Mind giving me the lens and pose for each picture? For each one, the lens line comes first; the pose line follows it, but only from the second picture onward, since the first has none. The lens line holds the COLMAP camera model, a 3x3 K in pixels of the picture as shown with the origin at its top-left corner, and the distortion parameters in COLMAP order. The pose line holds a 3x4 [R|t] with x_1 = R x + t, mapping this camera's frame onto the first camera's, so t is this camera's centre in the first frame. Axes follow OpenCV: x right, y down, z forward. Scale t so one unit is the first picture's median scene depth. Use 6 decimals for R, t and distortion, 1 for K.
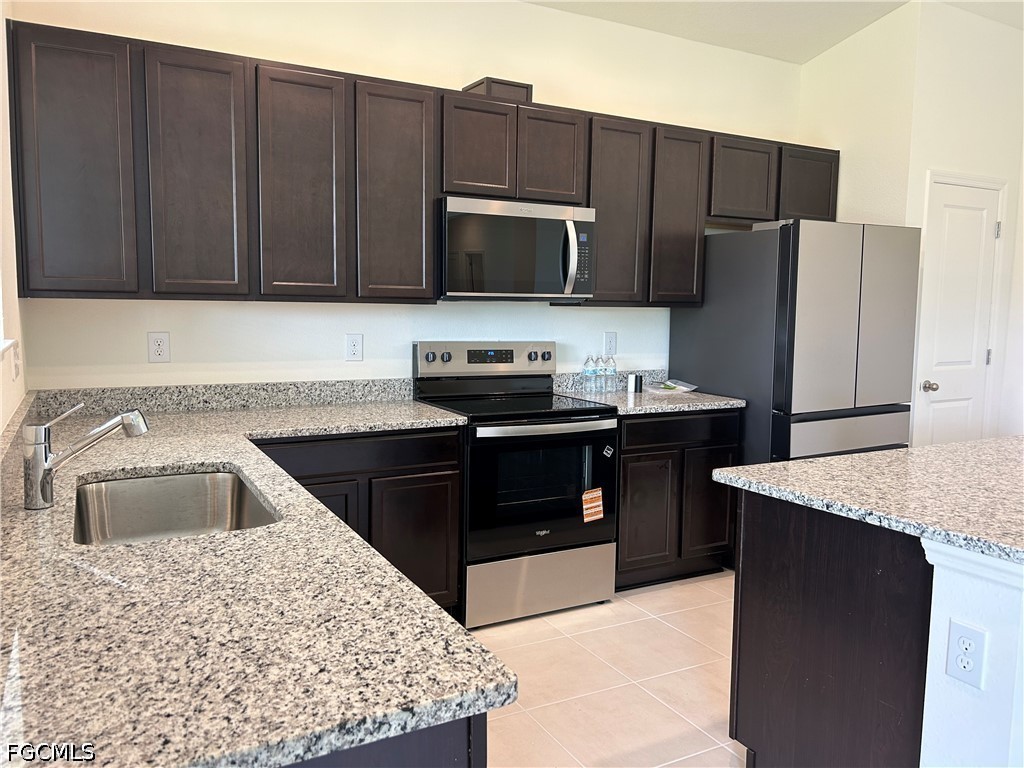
lens RADIAL K [[770.2, 0, 510.4], [0, 770.2, 387.5], [0, 0, 1]] dist [0.035565, -0.041913]
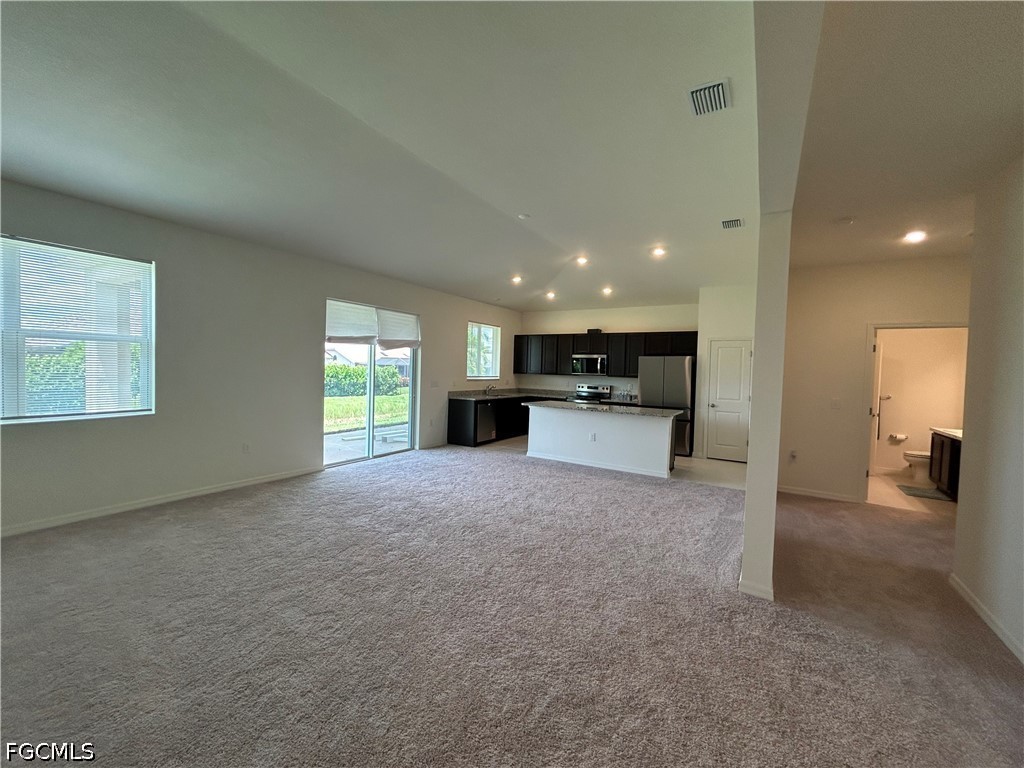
lens RADIAL K [[416.5, 0, 509.2], [0, 416.5, 383.2], [0, 0, 1]] dist [-0.004509, 0.002090]
pose [[0.497614, 0.034688, -0.866705, 1.900501], [-0.098523, 0.994994, -0.016744, 0.021065], [0.861785, 0.093722, 0.498540, -0.640107]]
